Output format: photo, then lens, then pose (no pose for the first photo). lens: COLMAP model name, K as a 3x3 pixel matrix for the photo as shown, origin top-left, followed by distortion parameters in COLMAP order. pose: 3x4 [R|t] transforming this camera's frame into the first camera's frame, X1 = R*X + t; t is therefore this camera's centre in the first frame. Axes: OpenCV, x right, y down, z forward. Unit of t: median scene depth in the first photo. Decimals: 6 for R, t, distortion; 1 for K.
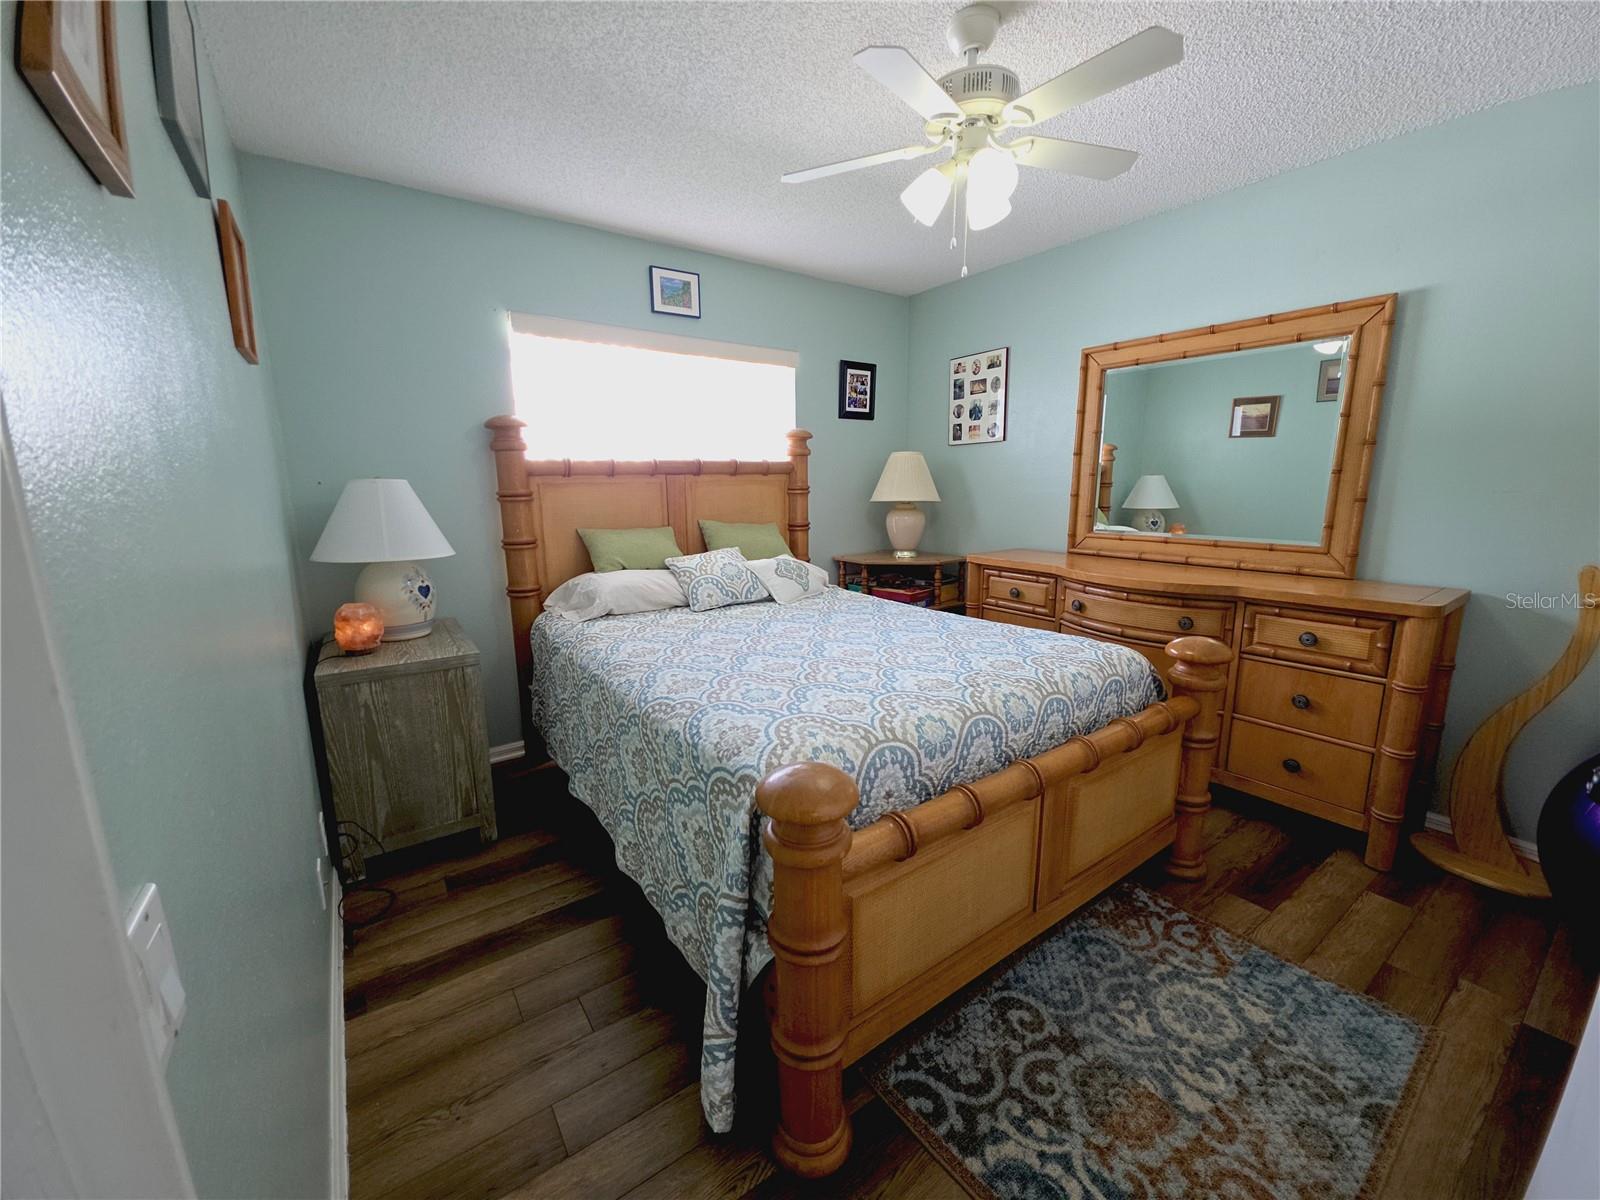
lens RADIAL K [[630.1, 0, 800.4], [0, 630.1, 605.7], [0, 0, 1]] dist [-0.000218, -0.000494]
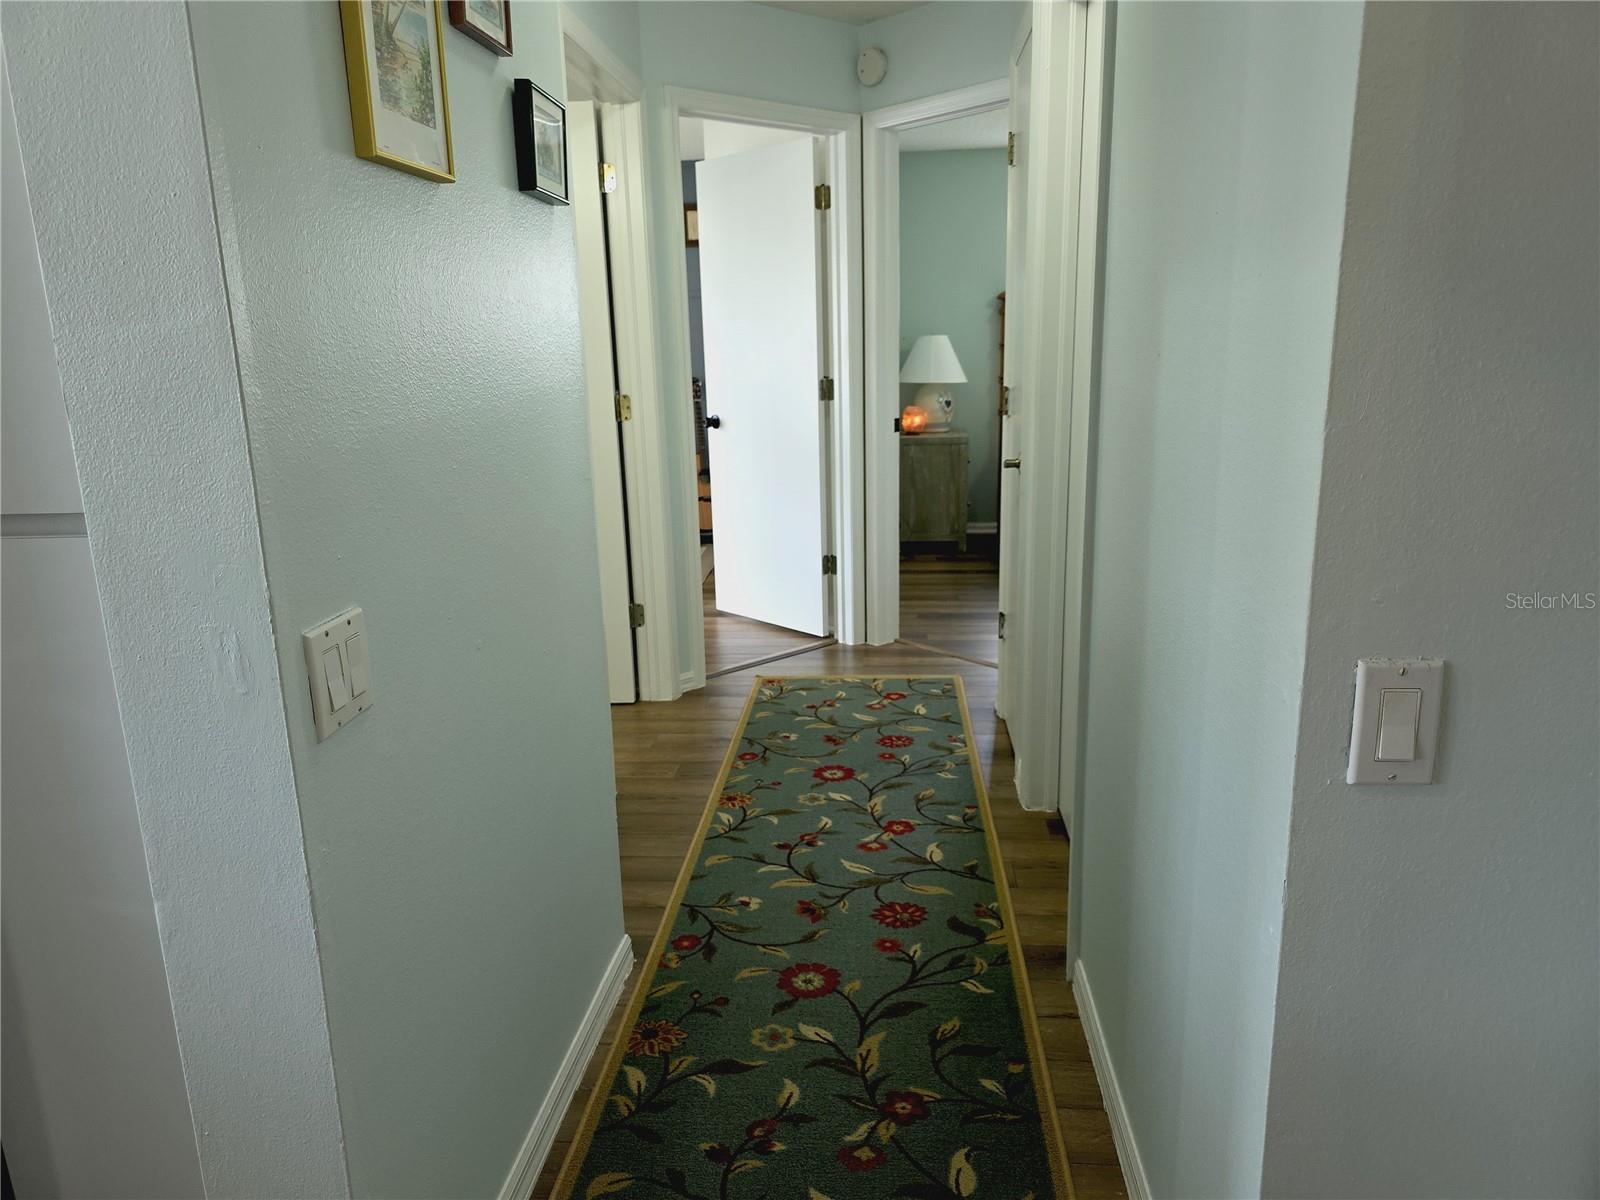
lens RADIAL K [[1070.2, 0, 799.4], [0, 1070.2, 599.0], [0, 0, 1]] dist [0.023605, -0.020261]
pose [[0.756747, 0.148204, -0.636687, 1.082633], [-0.111654, 0.988953, 0.097493, 0.280045], [0.644102, -0.002689, 0.764935, -1.560506]]
